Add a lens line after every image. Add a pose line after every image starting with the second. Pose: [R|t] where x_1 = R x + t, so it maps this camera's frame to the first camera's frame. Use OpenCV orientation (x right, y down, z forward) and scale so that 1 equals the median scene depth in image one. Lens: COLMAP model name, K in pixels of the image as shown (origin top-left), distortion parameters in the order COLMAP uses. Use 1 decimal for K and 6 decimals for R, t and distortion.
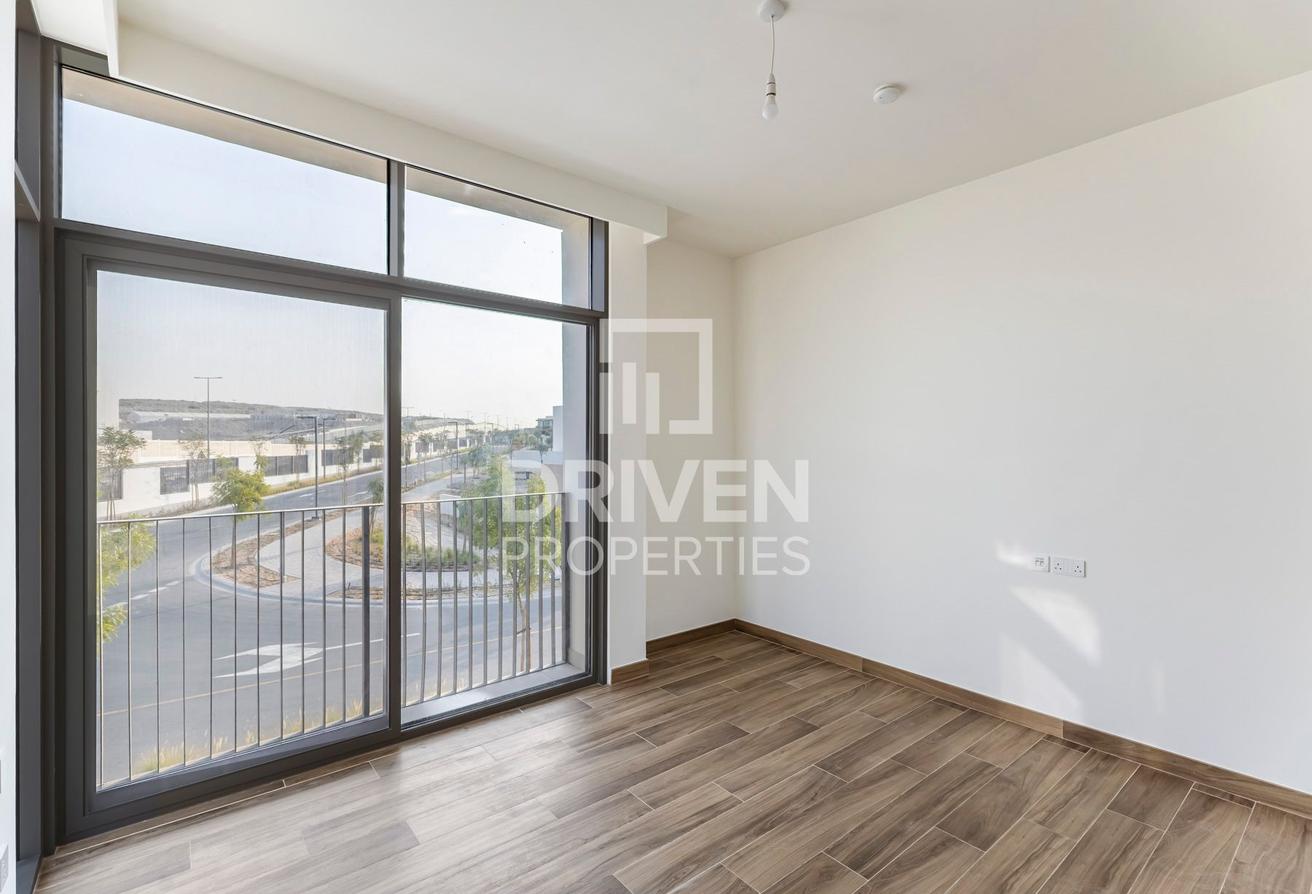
lens RADIAL K [[611.1, 0, 664.9], [0, 611.1, 449.2], [0, 0, 1]] dist [-0.003464, -0.001137]
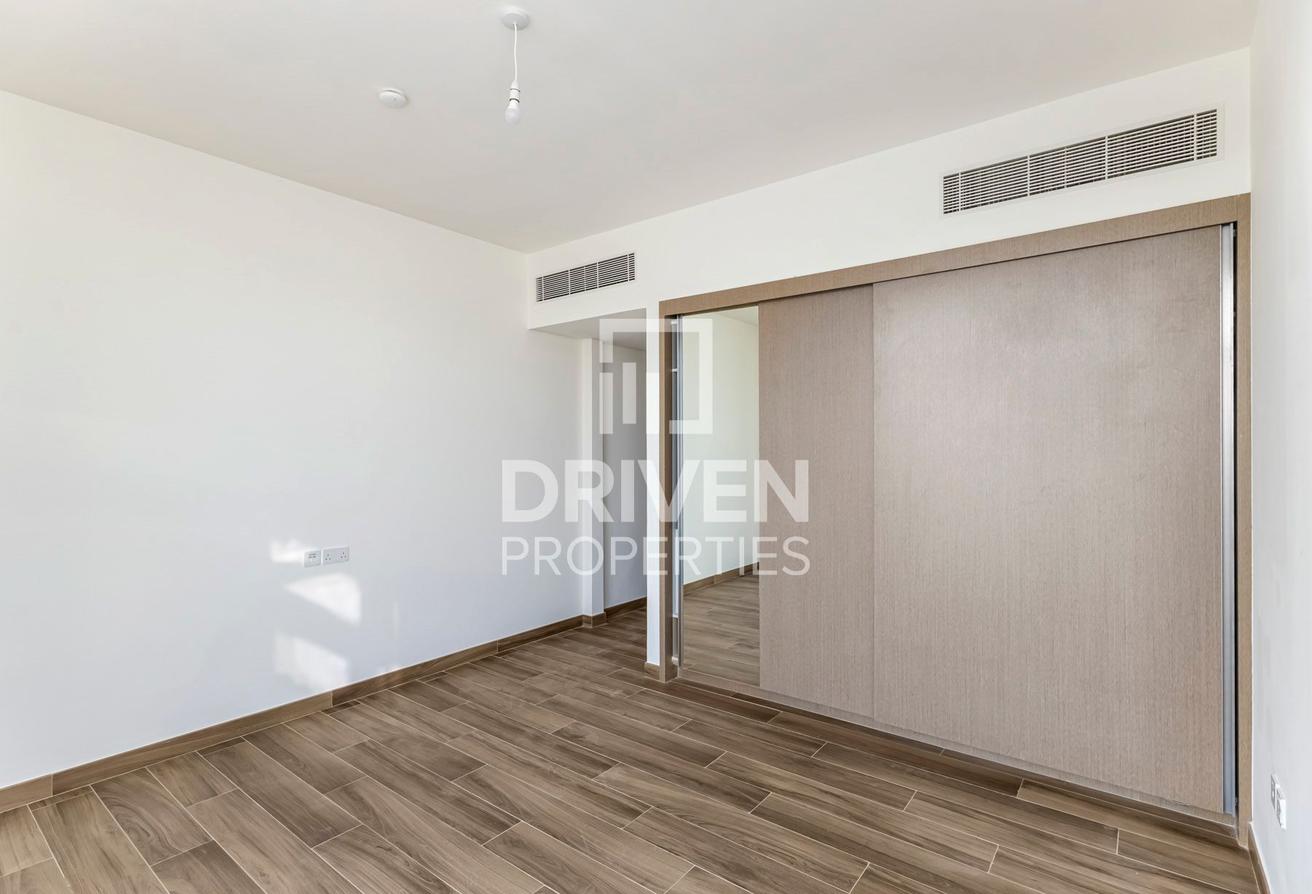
lens RADIAL K [[611.1, 0, 656.3], [0, 611.1, 453.4], [0, 0, 1]] dist [-0.003464, -0.001137]
pose [[-0.208587, -0.014448, 0.977897, -0.617197], [0.016166, 0.999703, 0.018219, 0.007587], [-0.977870, 0.019609, -0.208291, 0.742556]]
